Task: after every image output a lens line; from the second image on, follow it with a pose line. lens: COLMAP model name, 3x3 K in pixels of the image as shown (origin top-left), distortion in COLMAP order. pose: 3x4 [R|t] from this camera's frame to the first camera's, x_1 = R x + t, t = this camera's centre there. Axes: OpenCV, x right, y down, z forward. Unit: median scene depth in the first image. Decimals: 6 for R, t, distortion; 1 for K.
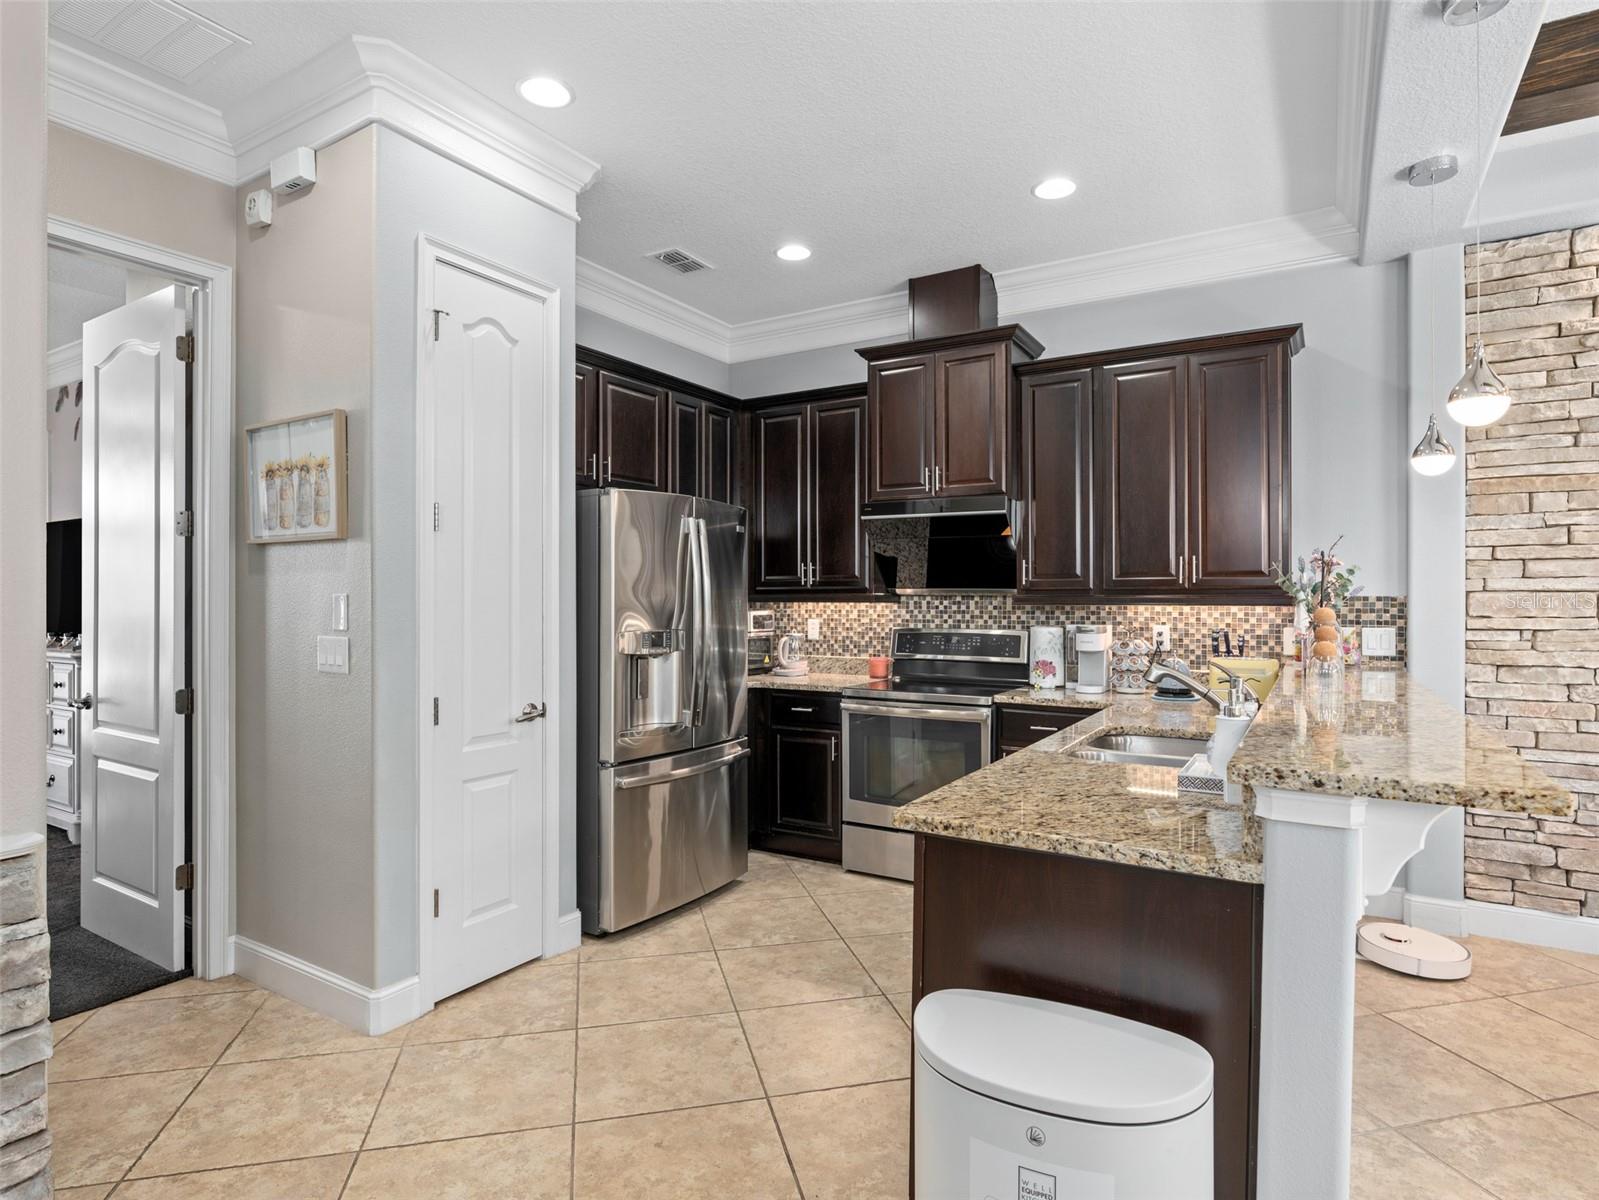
lens RADIAL K [[873.6, 0, 799.5], [0, 873.6, 600.0], [0, 0, 1]] dist [-0.002831, 0.000645]
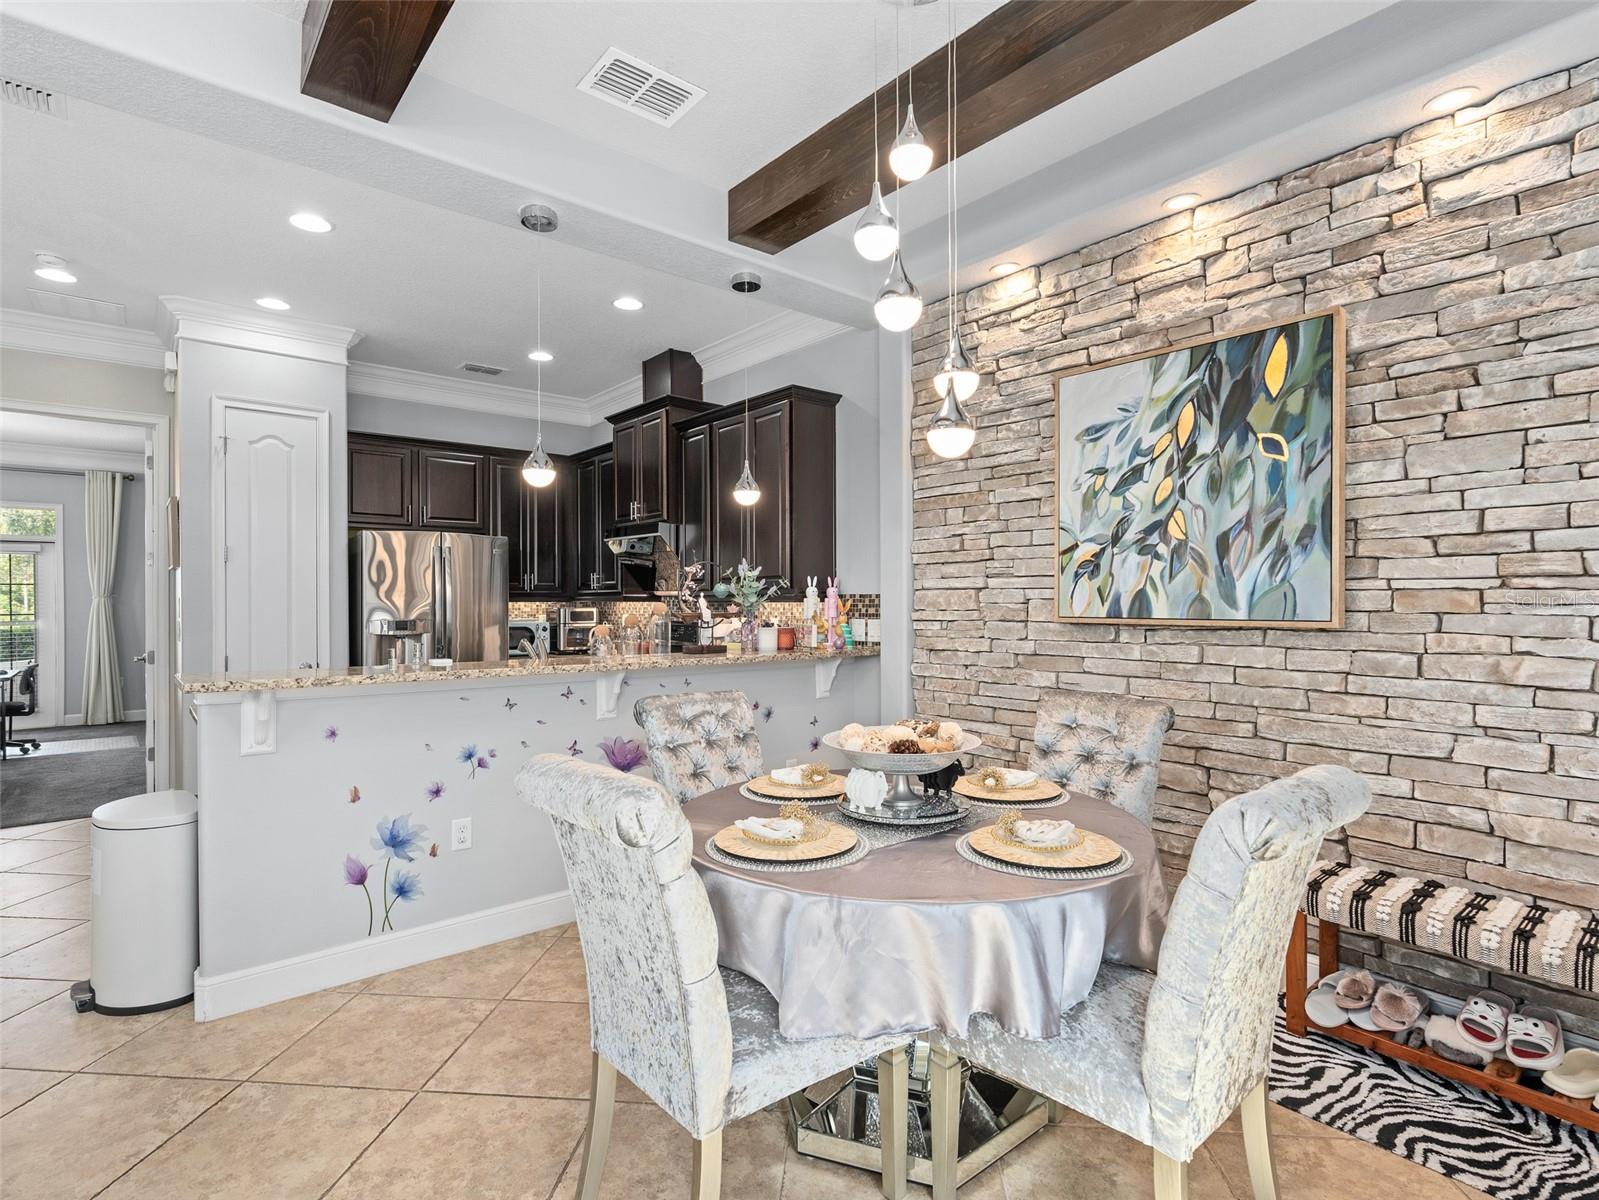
lens RADIAL K [[806.2, 0, 799.5], [0, 806.2, 600.0], [0, 0, 1]] dist [-0.010869, 0.000892]
pose [[0.949077, -0.005636, -0.314995, 0.812037], [0.005028, 0.999984, -0.002741, 0.006045], [0.315005, 0.001017, 0.949089, -0.115034]]
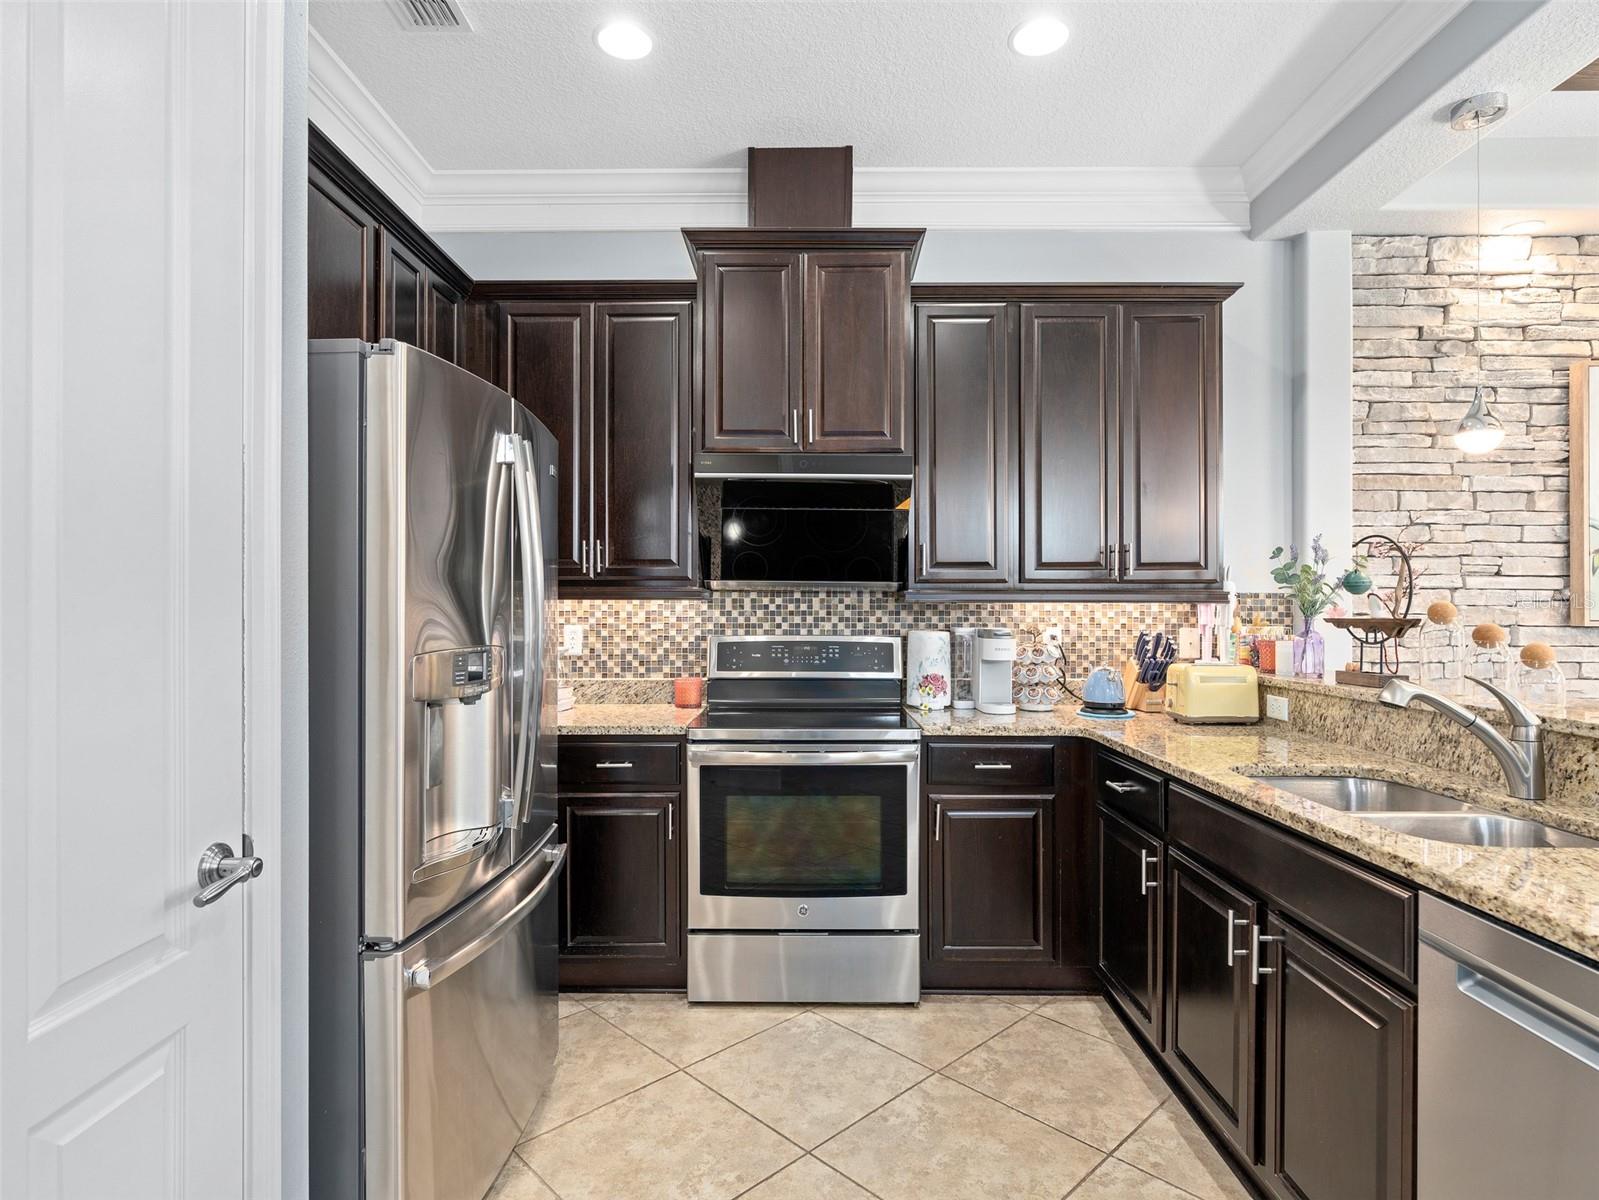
lens RADIAL K [[853.0, 0, 797.2], [0, 853.0, 605.9], [0, 0, 1]] dist [-0.006280, 0.001275]
pose [[0.859399, 0.000669, 0.511305, -0.214000], [-0.000119, 0.999999, -0.001107, 0.009330], [-0.511305, 0.000891, 0.859399, 0.413532]]
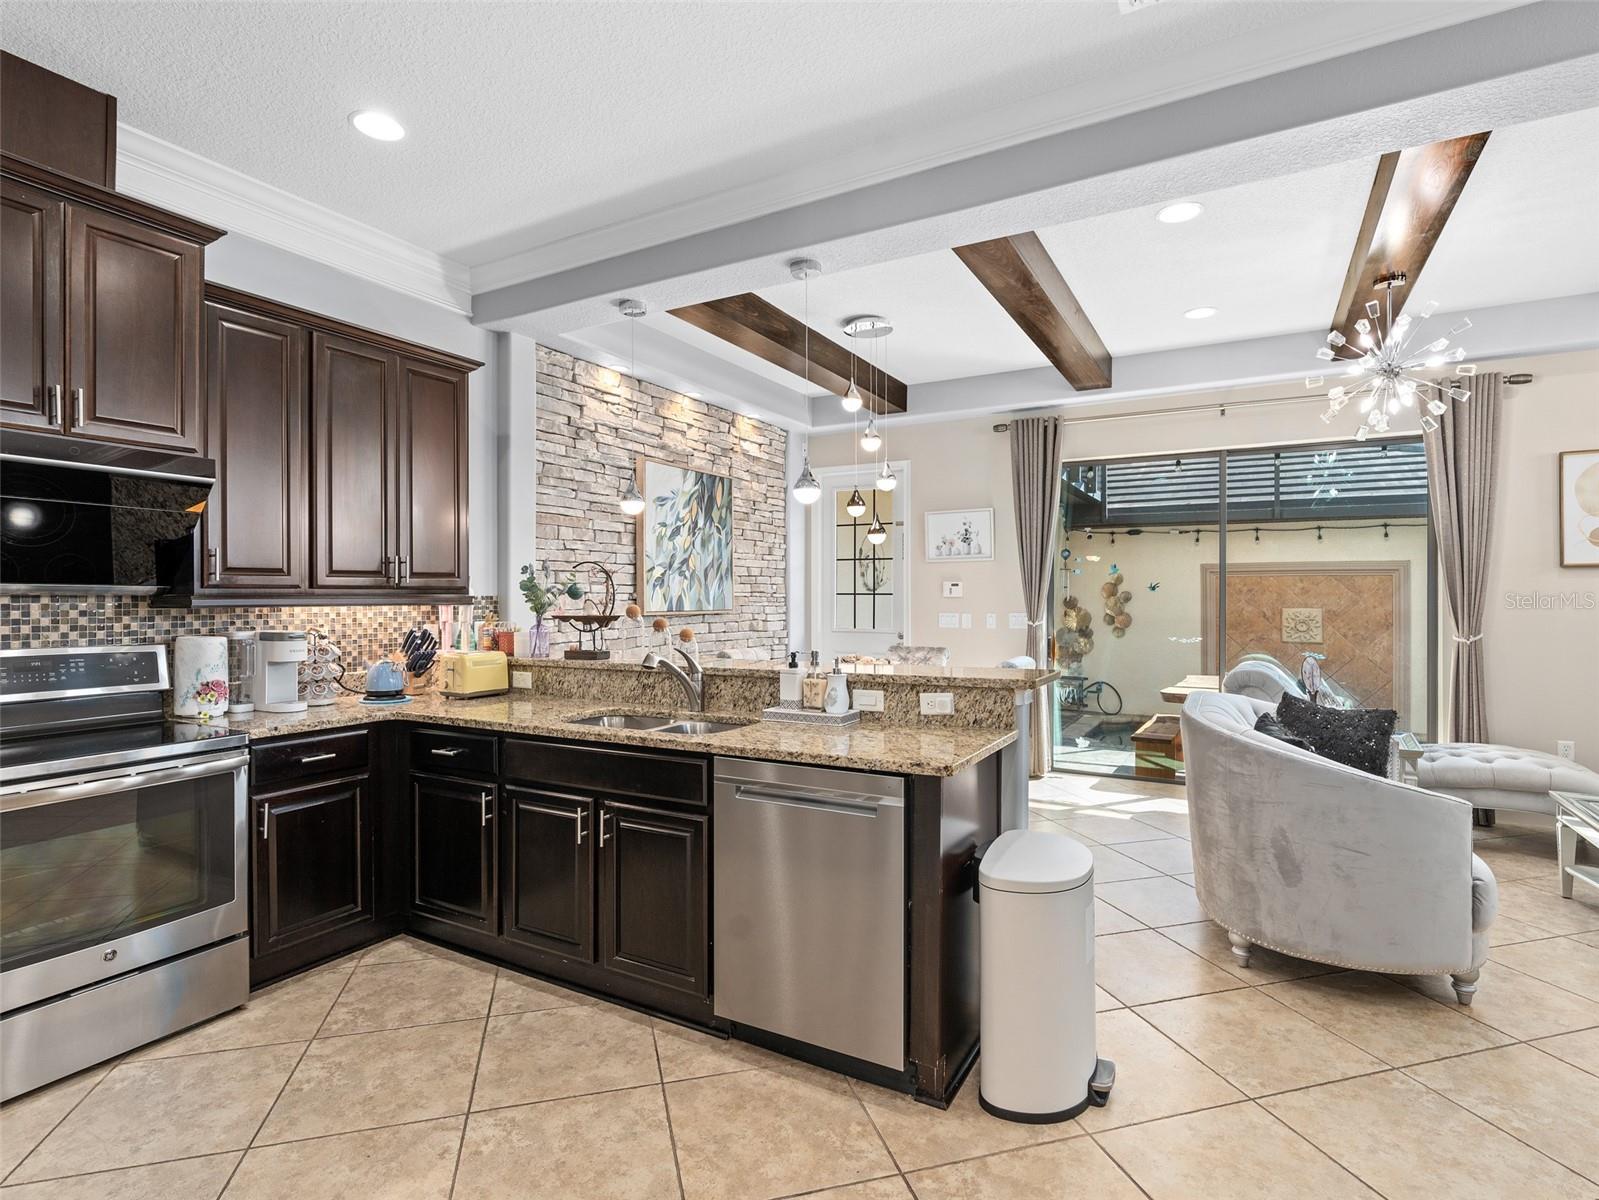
lens RADIAL K [[806.2, 0, 799.5], [0, 806.2, 600.0], [0, 0, 1]] dist [-0.010869, 0.000892]
pose [[-0.035039, -0.006994, 0.999361, -0.438924], [0.003150, 0.999970, 0.007108, -0.004512], [-0.999381, 0.003397, -0.035016, 0.518773]]
